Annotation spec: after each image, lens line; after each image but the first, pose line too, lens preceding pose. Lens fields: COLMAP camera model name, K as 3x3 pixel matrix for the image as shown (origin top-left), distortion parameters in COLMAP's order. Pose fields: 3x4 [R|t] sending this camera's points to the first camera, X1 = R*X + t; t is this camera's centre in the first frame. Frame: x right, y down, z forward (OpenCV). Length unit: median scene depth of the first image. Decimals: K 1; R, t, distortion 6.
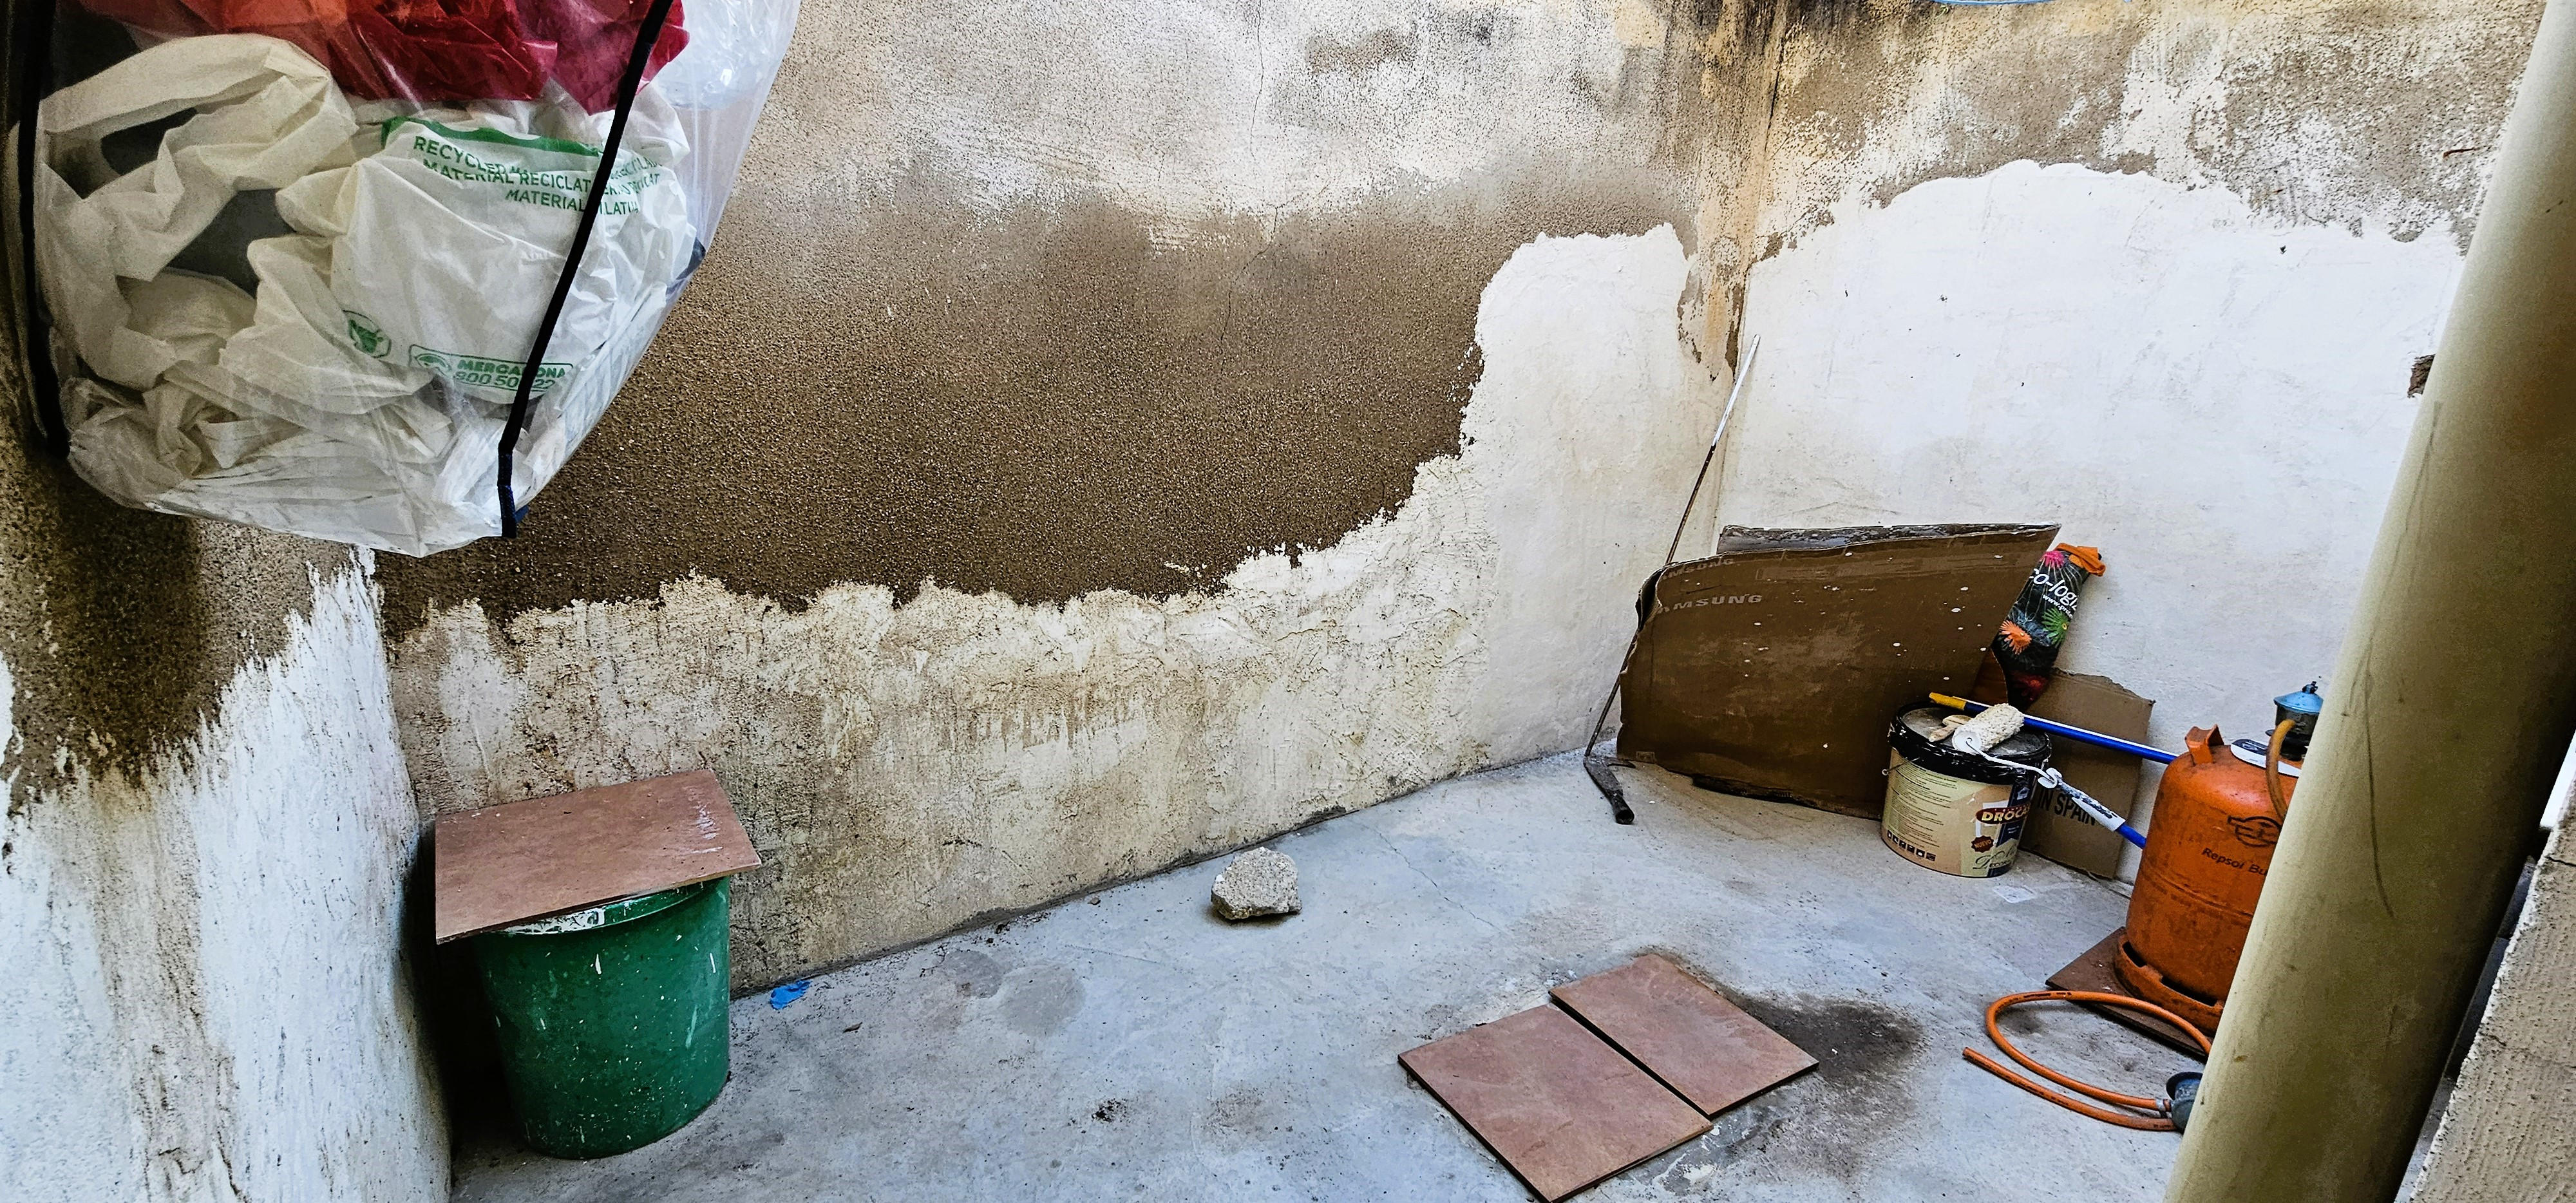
lens RADIAL K [[1036.3, 0, 1288.0], [0, 1036.3, 601.5], [0, 0, 1]] dist [0.000188, -0.000137]
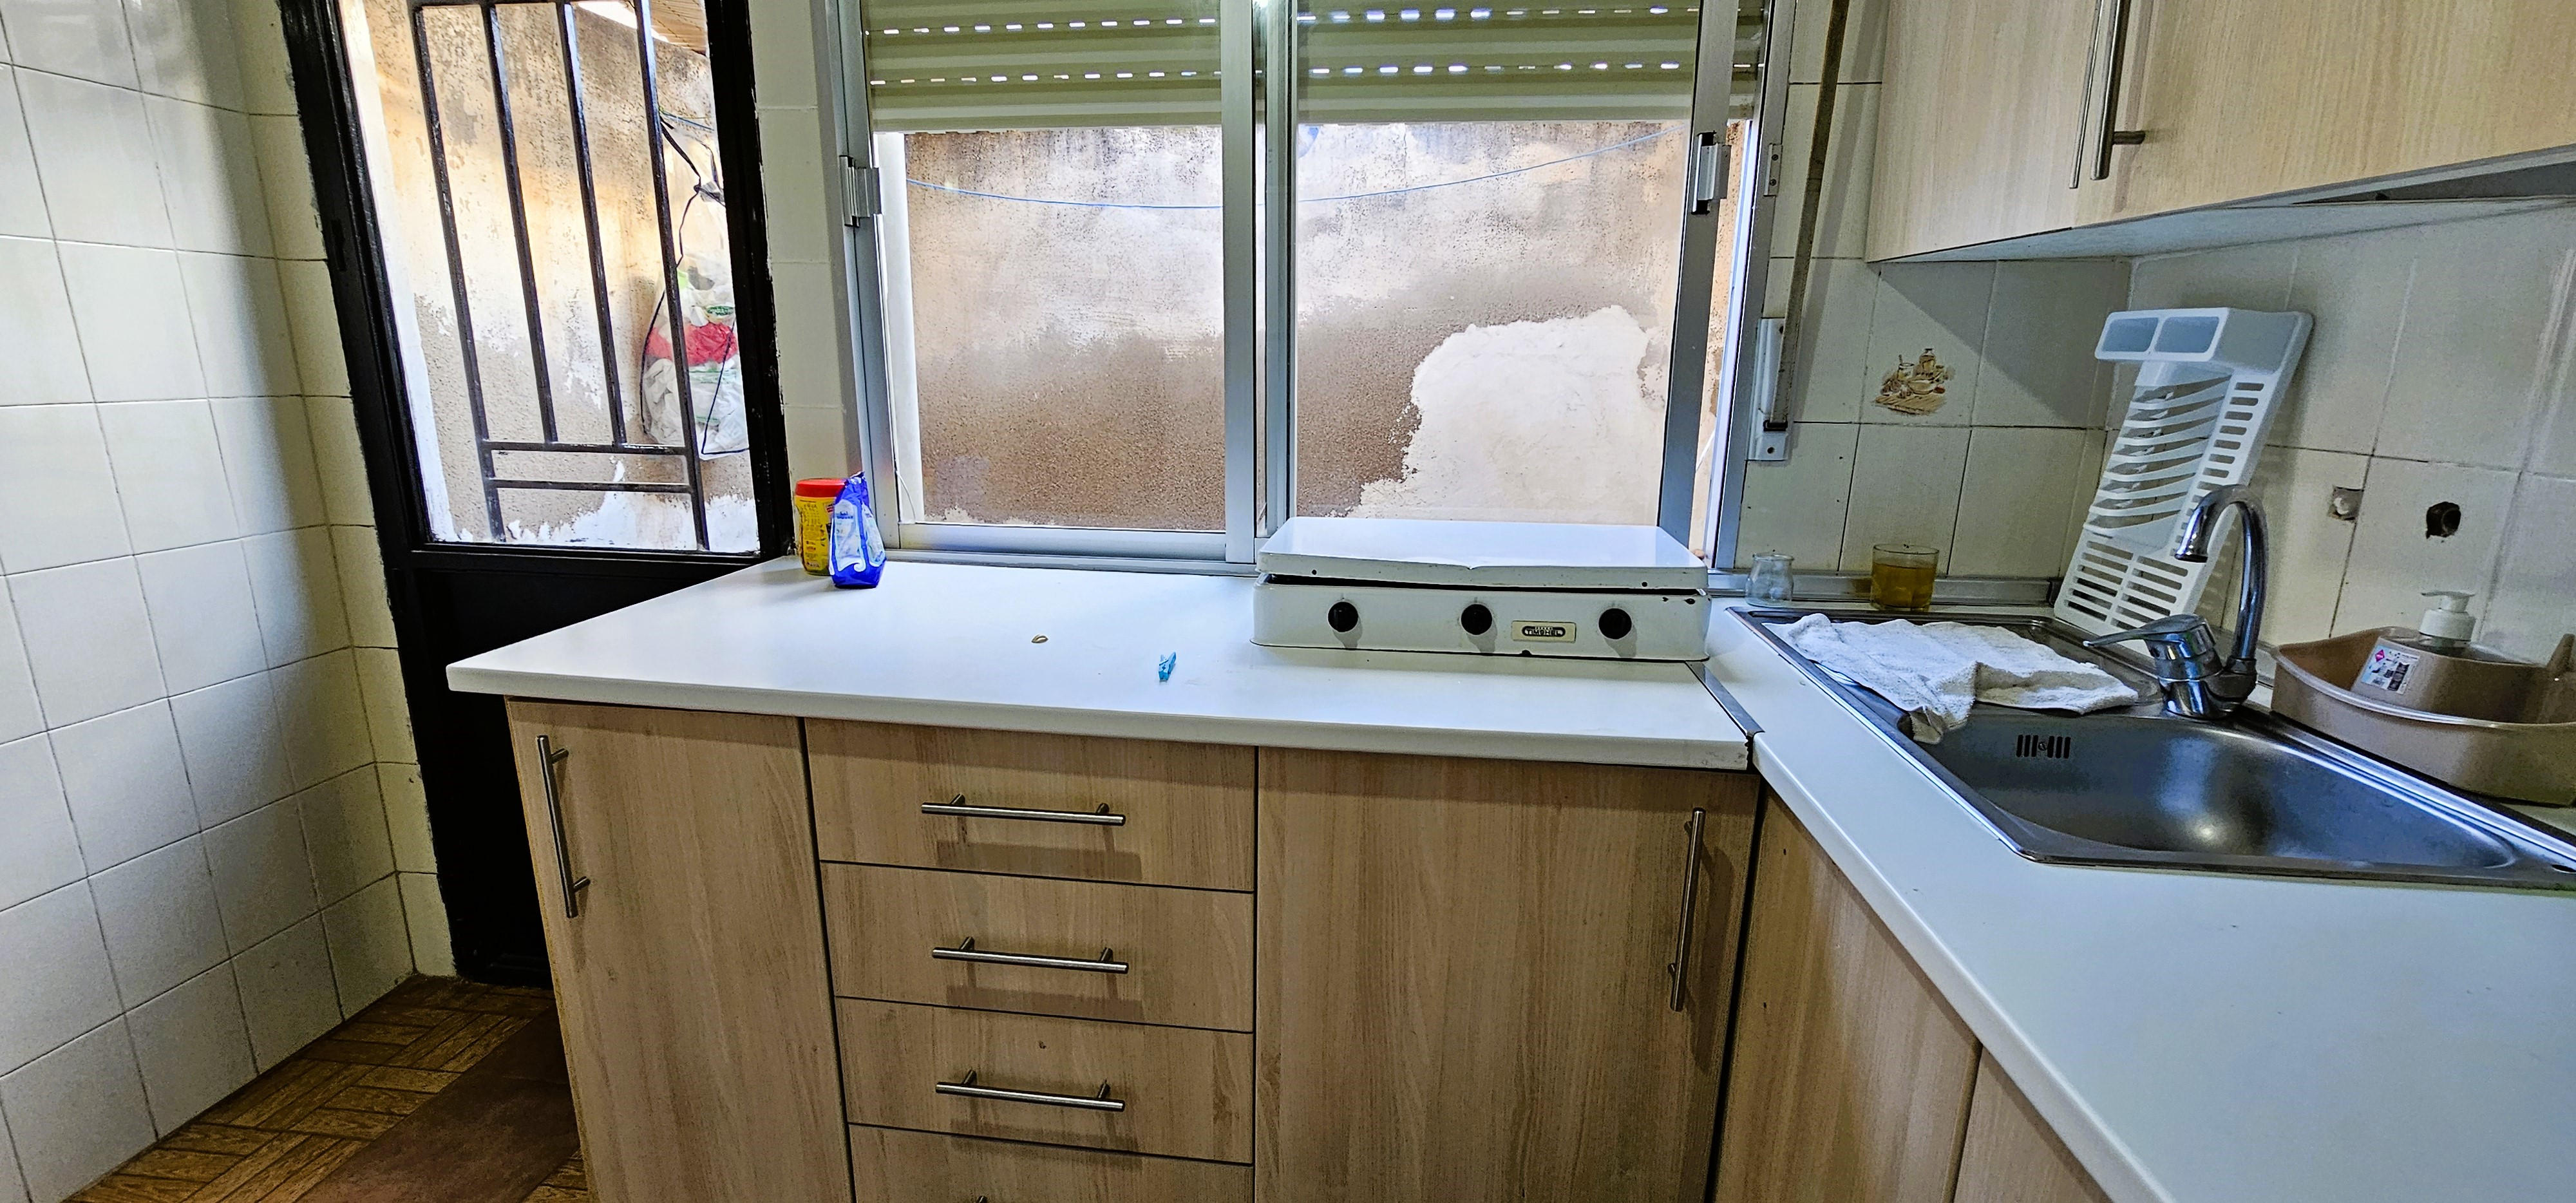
lens RADIAL K [[1019.3, 0, 1288.0], [0, 1019.3, 601.5], [0, 0, 1]] dist [0.001162, -0.000293]
pose [[0.751267, 0.108990, -0.650937, 1.015659], [-0.144598, 0.989490, -0.001209, 0.052860], [0.643964, 0.095032, 0.759131, -0.173425]]
